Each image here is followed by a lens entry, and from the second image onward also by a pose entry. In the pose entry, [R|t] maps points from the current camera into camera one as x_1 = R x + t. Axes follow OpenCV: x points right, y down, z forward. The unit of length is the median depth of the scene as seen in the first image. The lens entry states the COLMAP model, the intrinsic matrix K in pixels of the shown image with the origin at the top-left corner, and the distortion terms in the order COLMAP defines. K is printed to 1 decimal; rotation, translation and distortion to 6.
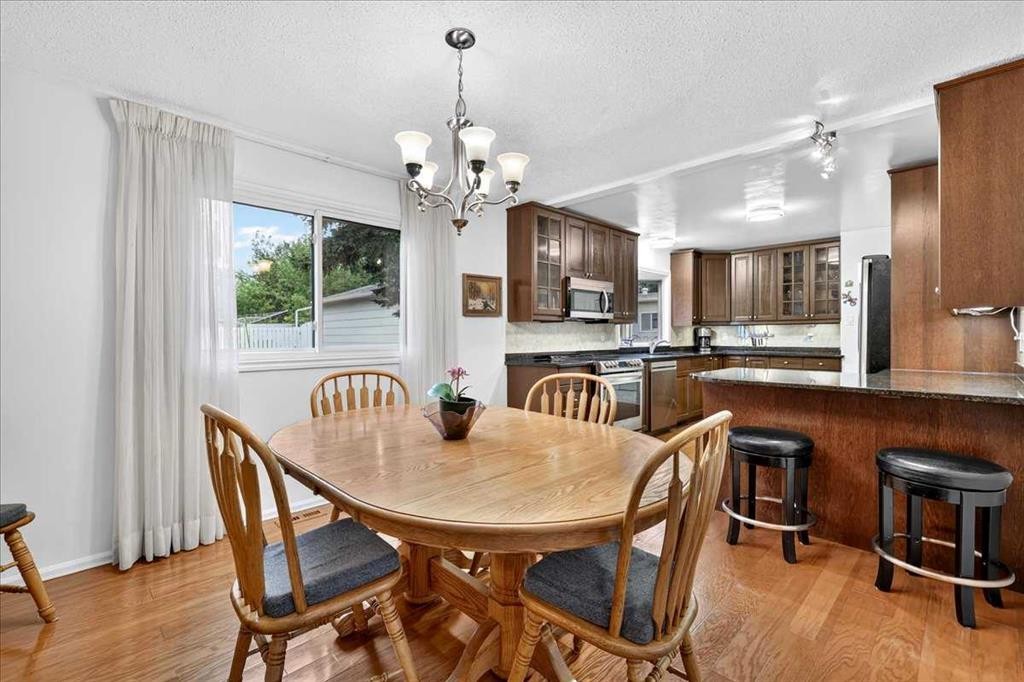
lens RADIAL K [[445.4, 0, 510.9], [0, 445.4, 337.8], [0, 0, 1]] dist [0.001638, -0.000189]
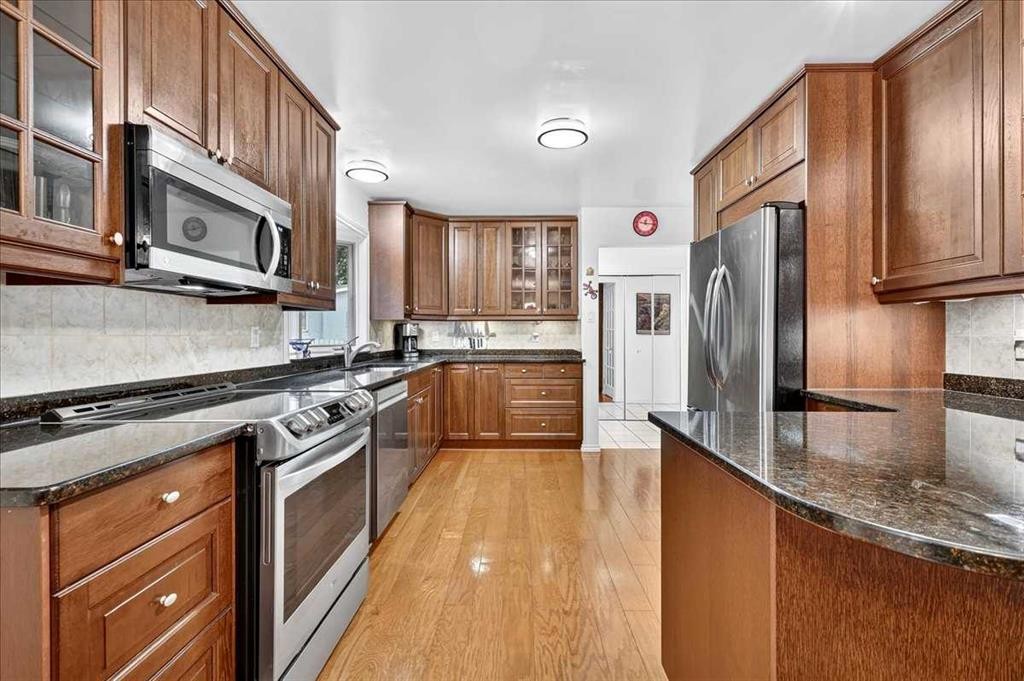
lens RADIAL K [[445.4, 0, 514.4], [0, 445.4, 334.6], [0, 0, 1]] dist [0.001638, -0.000189]
pose [[0.708580, 0.000685, 0.705630, 0.075822], [0.003893, 0.999981, -0.004880, -0.001827], [-0.705619, 0.006205, 0.708564, 0.491897]]
